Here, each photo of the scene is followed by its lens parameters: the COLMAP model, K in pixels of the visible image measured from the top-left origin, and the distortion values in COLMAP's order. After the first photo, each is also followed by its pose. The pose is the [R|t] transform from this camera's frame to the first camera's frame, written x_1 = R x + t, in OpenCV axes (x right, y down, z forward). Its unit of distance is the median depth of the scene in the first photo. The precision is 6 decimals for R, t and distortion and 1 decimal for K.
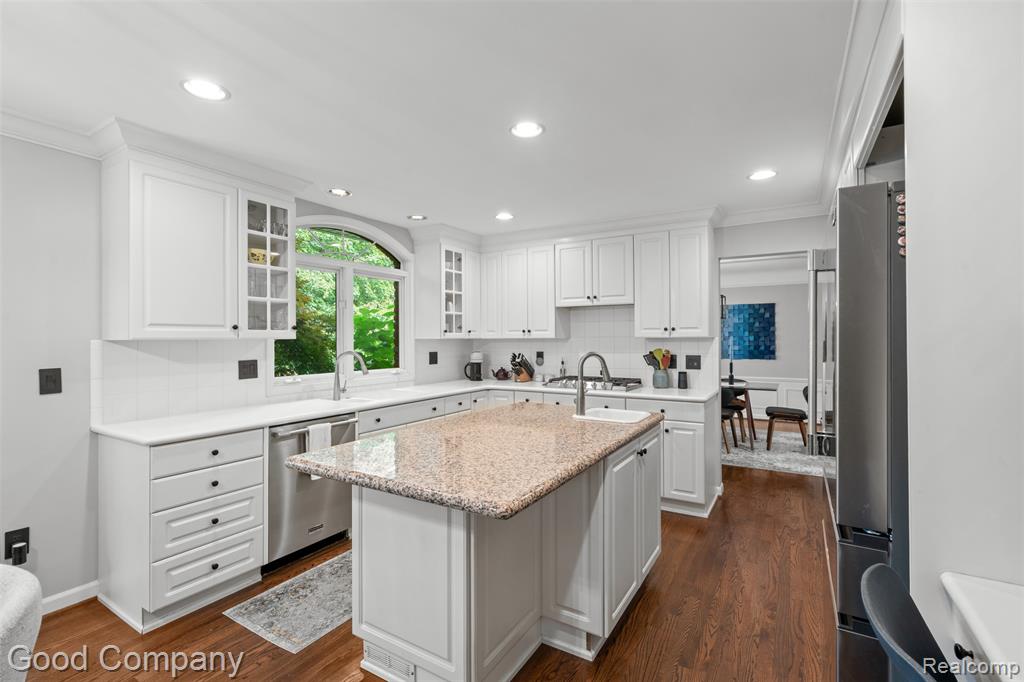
lens RADIAL K [[465.2, 0, 513.5], [0, 465.2, 335.3], [0, 0, 1]] dist [-0.003776, 0.001650]
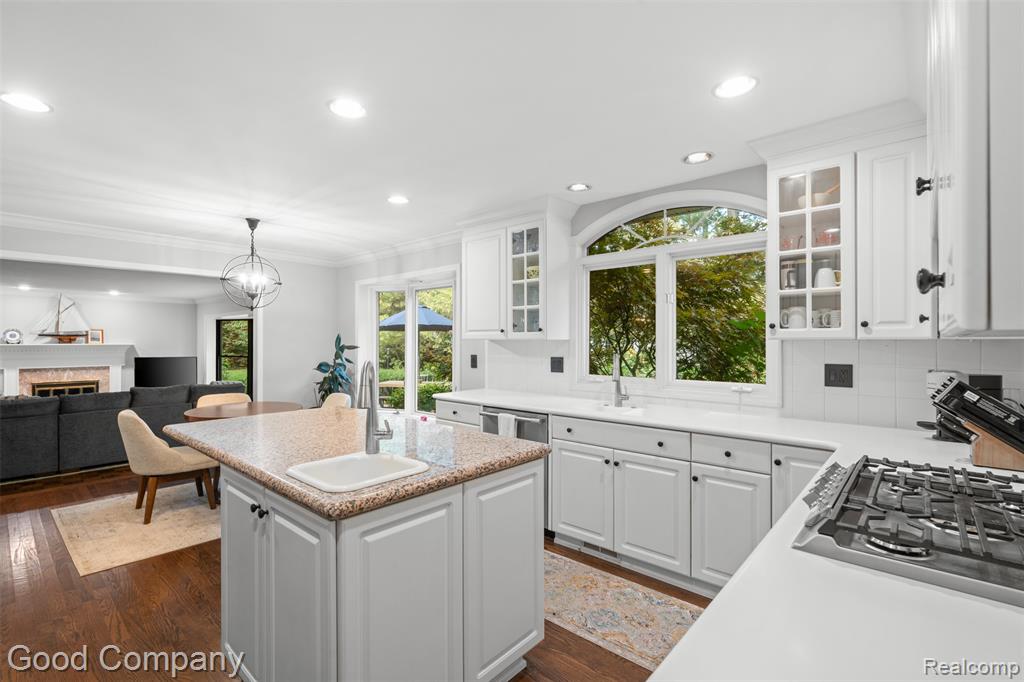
lens RADIAL K [[465.2, 0, 509.7], [0, 465.2, 339.7], [0, 0, 1]] dist [-0.003776, 0.001650]
pose [[-0.190161, 0.001395, -0.981752, 0.575930], [0.007562, 0.999971, -0.000044, 0.006868], [0.981724, -0.007432, -0.190167, 0.999493]]
